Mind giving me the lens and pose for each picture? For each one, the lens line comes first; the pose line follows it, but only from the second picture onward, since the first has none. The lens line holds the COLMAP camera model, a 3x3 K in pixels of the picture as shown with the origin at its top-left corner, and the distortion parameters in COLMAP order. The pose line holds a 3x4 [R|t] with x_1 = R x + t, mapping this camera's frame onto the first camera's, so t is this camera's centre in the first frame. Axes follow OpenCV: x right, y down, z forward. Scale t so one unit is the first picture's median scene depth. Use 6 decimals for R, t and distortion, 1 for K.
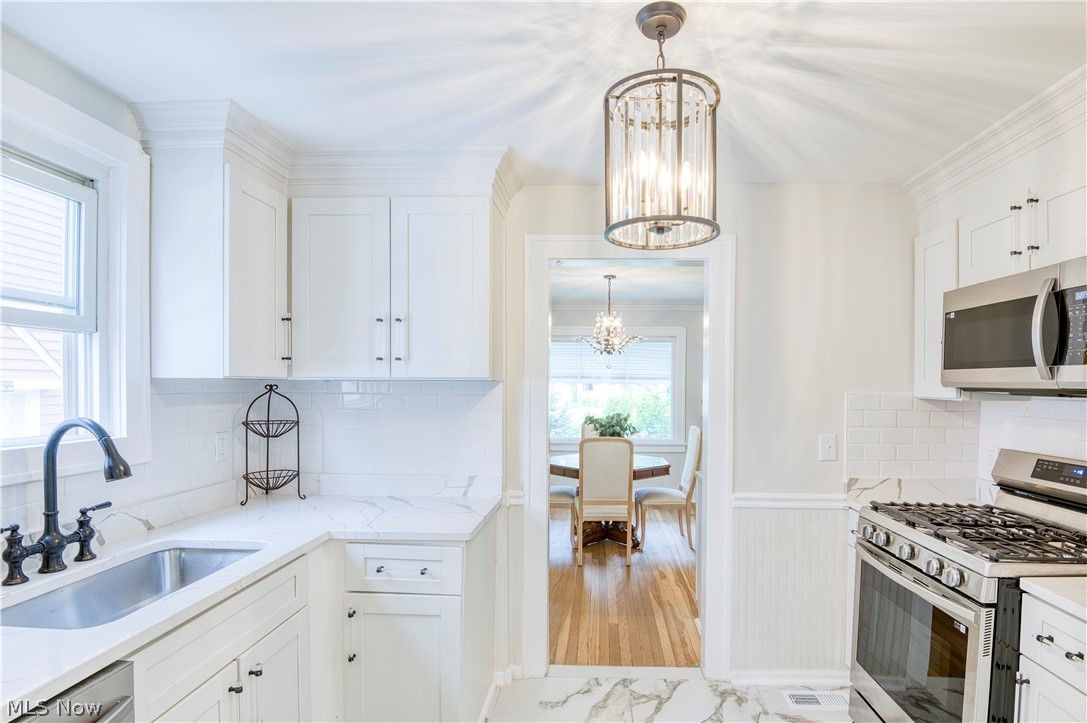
lens RADIAL K [[554.9, 0, 545.2], [0, 554.9, 389.7], [0, 0, 1]] dist [-0.001164, -0.000832]
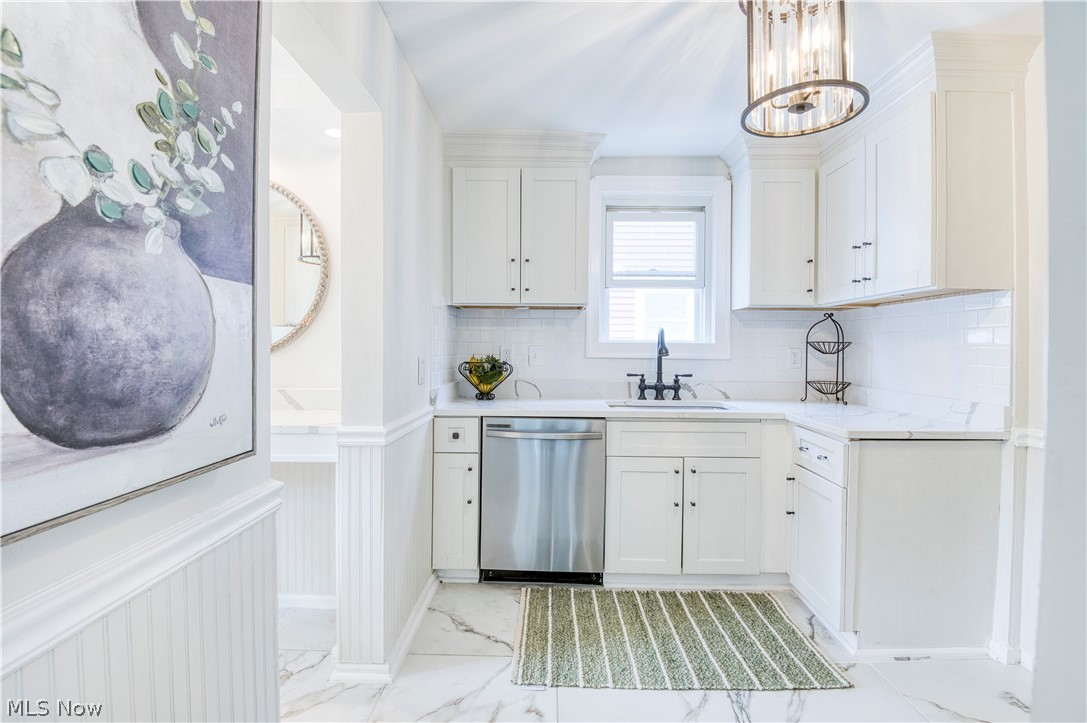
lens RADIAL K [[509.2, 0, 546.1], [0, 509.2, 352.3], [0, 0, 1]] dist [-0.001925, -0.006939]
pose [[0.041991, 0.009811, -0.999070, 0.901872], [-0.014168, 0.999857, 0.009223, 0.109284], [0.999018, 0.013767, 0.042124, 0.394411]]
